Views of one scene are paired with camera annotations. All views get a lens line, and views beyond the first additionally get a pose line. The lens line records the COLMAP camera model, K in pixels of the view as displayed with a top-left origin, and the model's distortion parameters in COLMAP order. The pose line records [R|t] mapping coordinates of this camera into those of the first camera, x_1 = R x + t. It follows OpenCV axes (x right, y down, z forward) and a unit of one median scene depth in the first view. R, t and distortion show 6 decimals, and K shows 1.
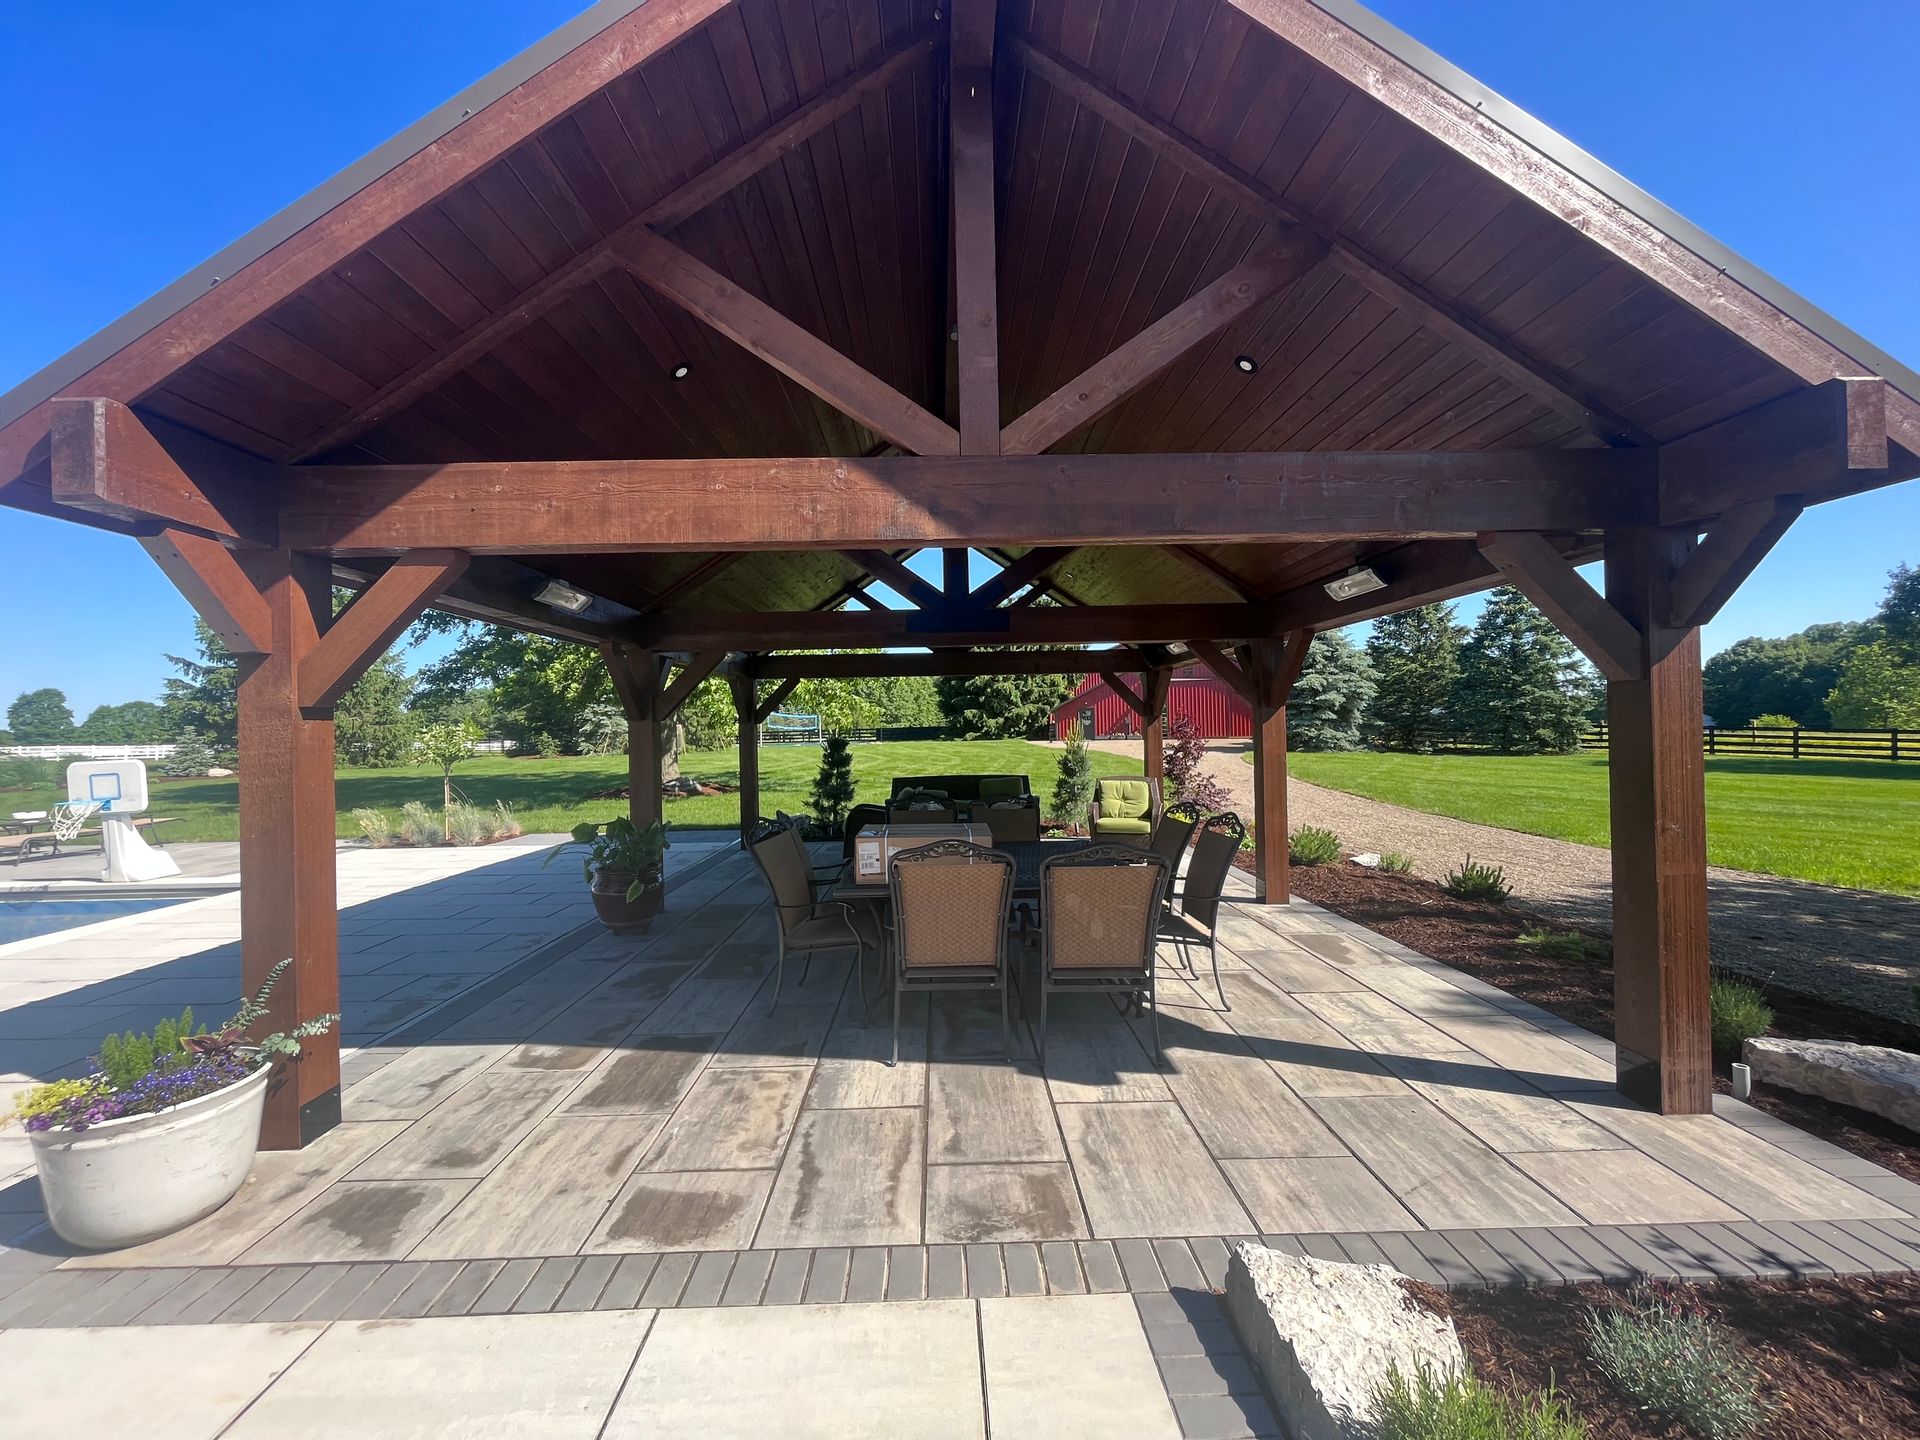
lens RADIAL K [[770.6, 0, 959.1], [0, 770.6, 726.3], [0, 0, 1]] dist [0.000453, -0.002634]
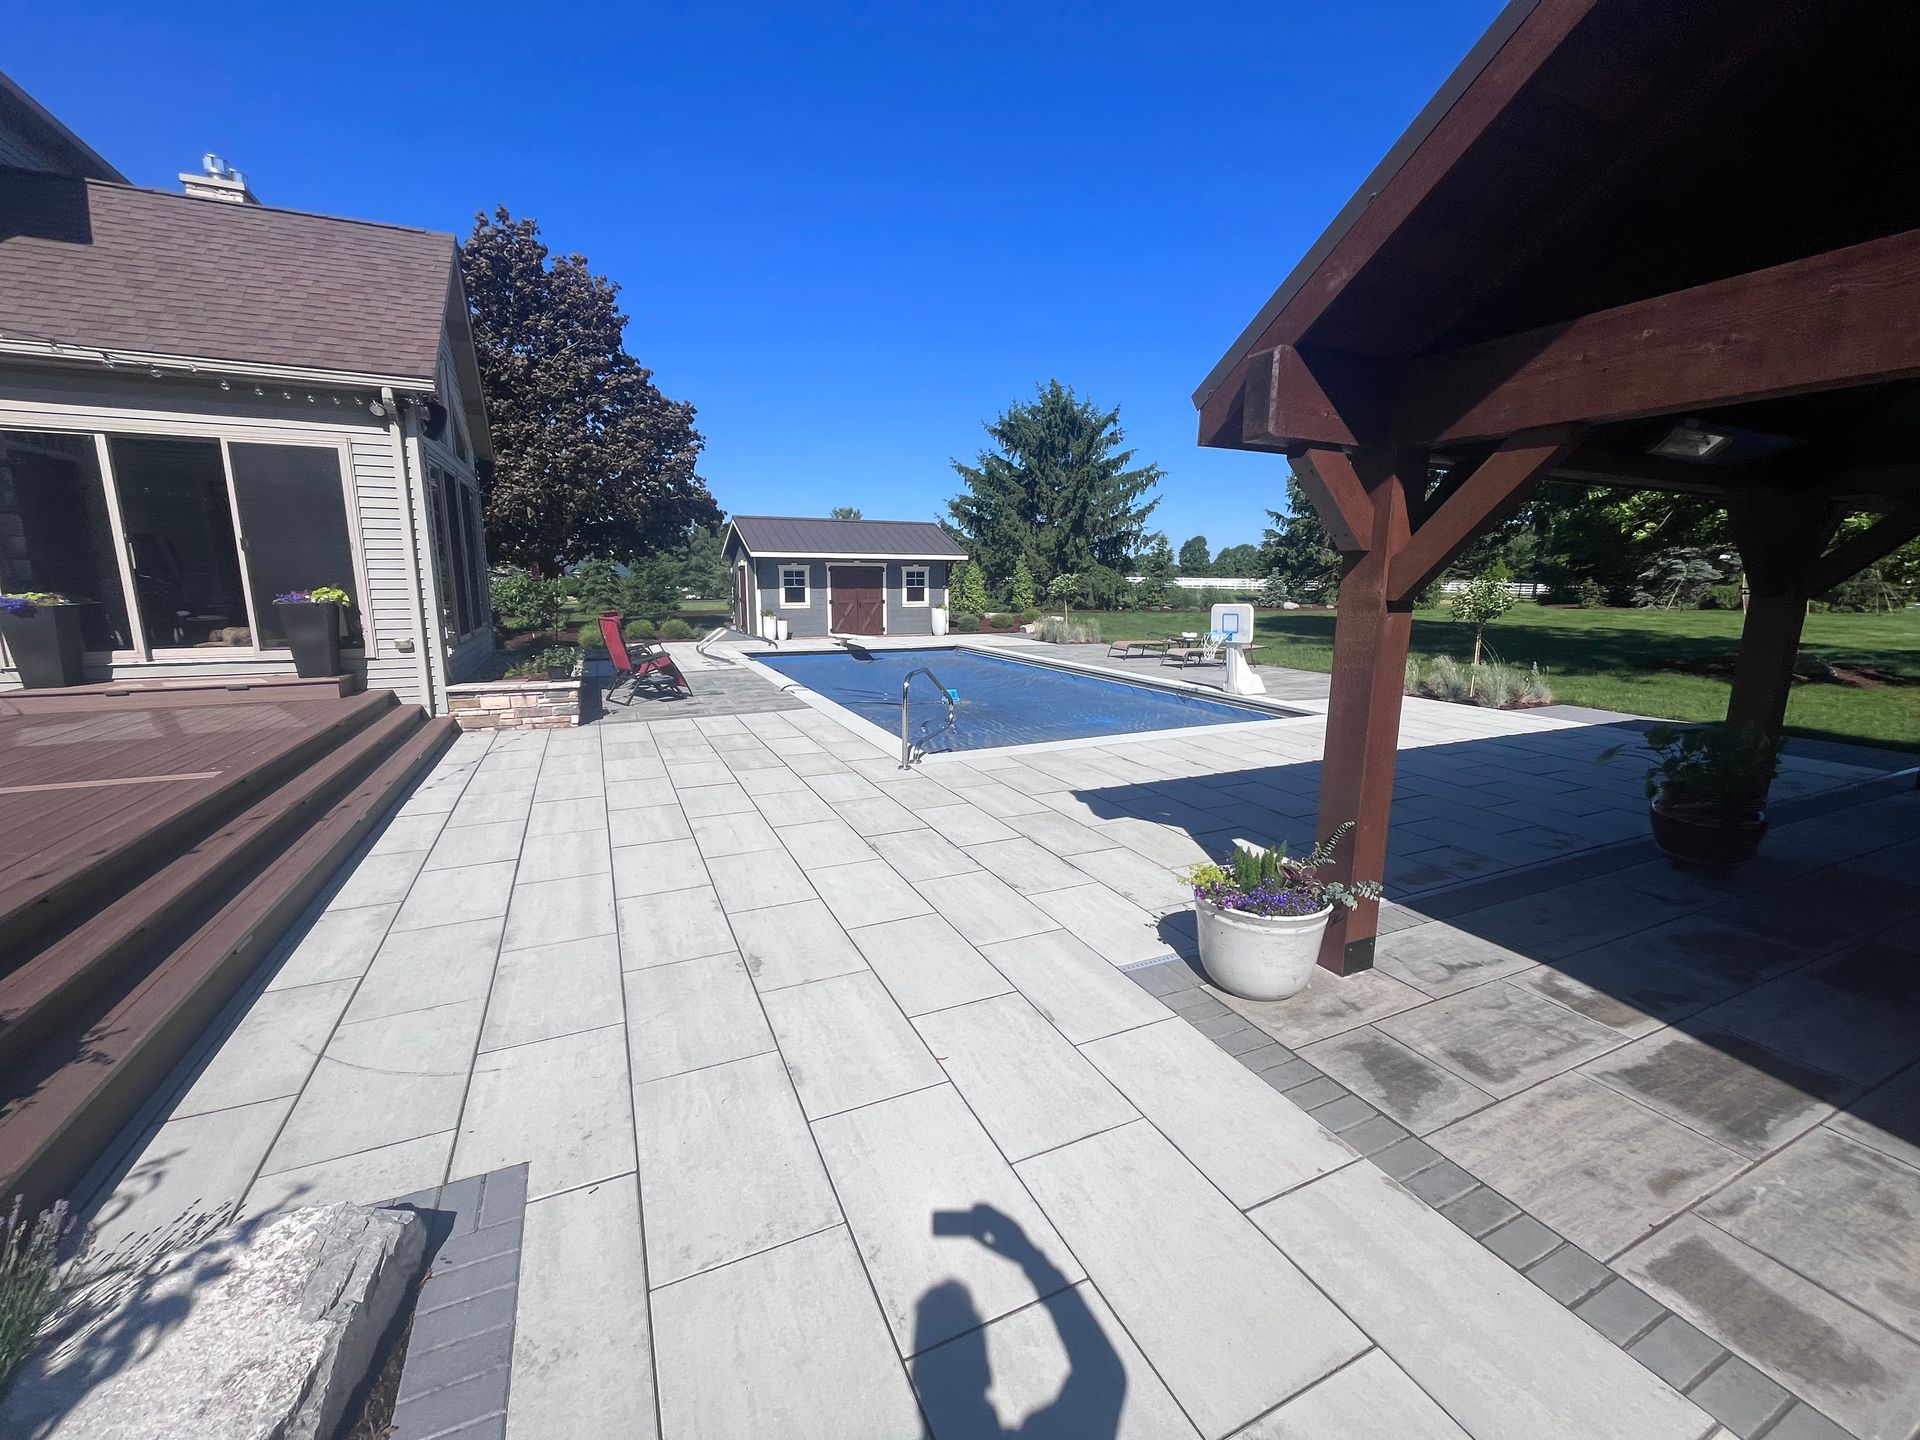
lens RADIAL K [[776.5, 0, 956.1], [0, 776.5, 722.1], [0, 0, 1]] dist [-0.001852, -0.000397]
pose [[0.393954, 0.191060, -0.899053, -0.077161], [-0.008119, 0.978842, 0.204458, -0.066660], [0.919094, -0.073248, 0.387170, 0.013861]]
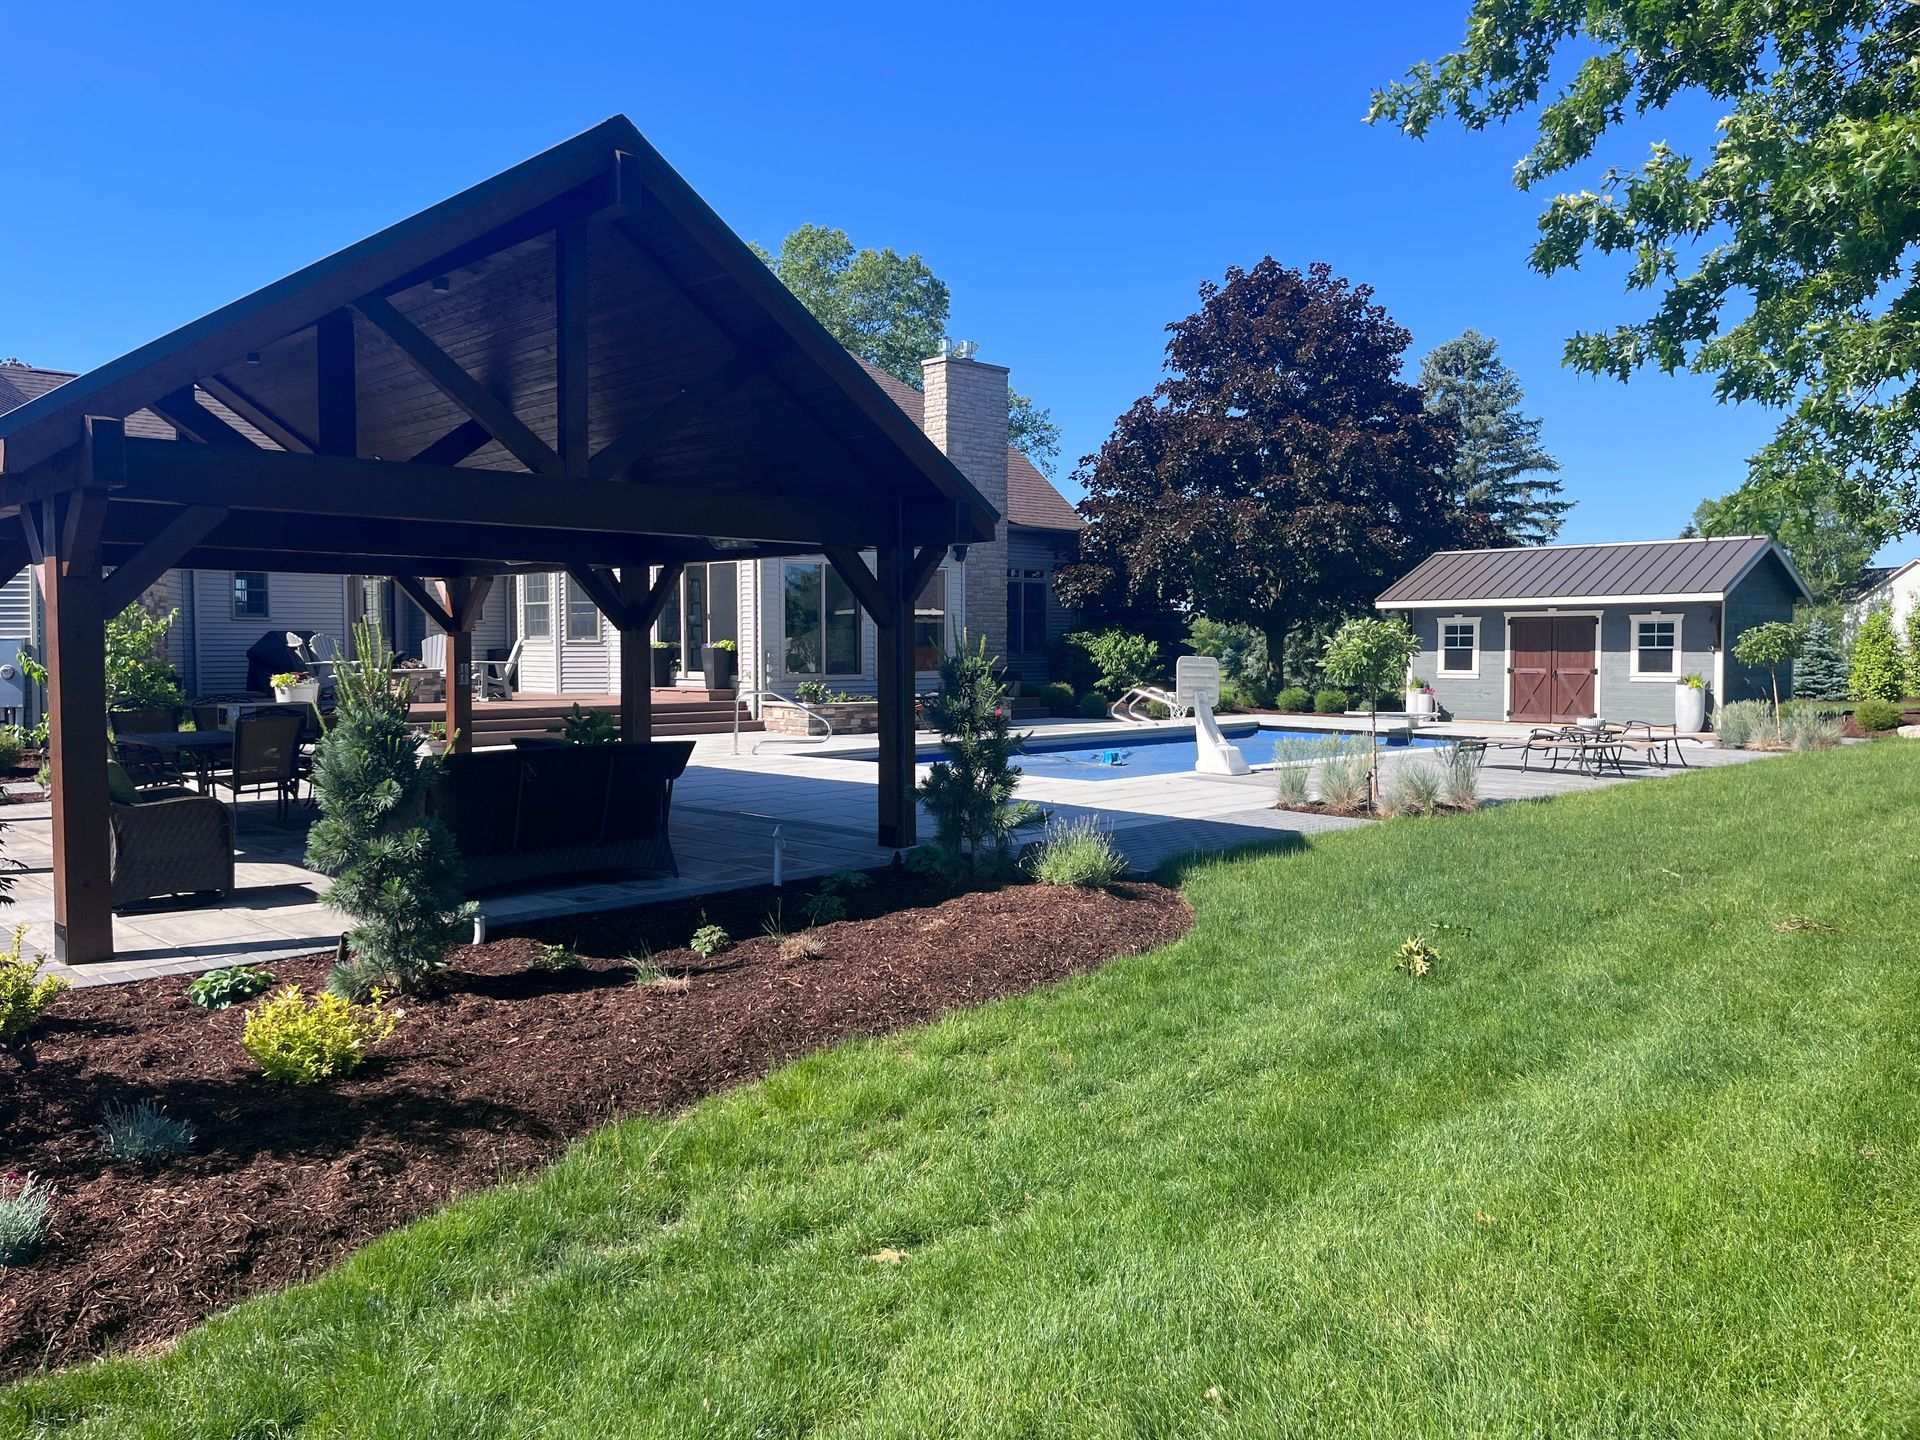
lens RADIAL K [[1443.7, 0, 957.1], [0, 1443.7, 712.6], [0, 0, 1]] dist [0.084702, -0.109532]
pose [[-0.735883, 0.052245, -0.675090, 1.291579], [0.018735, 0.998208, 0.056829, 0.000440], [0.676849, 0.029172, -0.735543, 5.614506]]
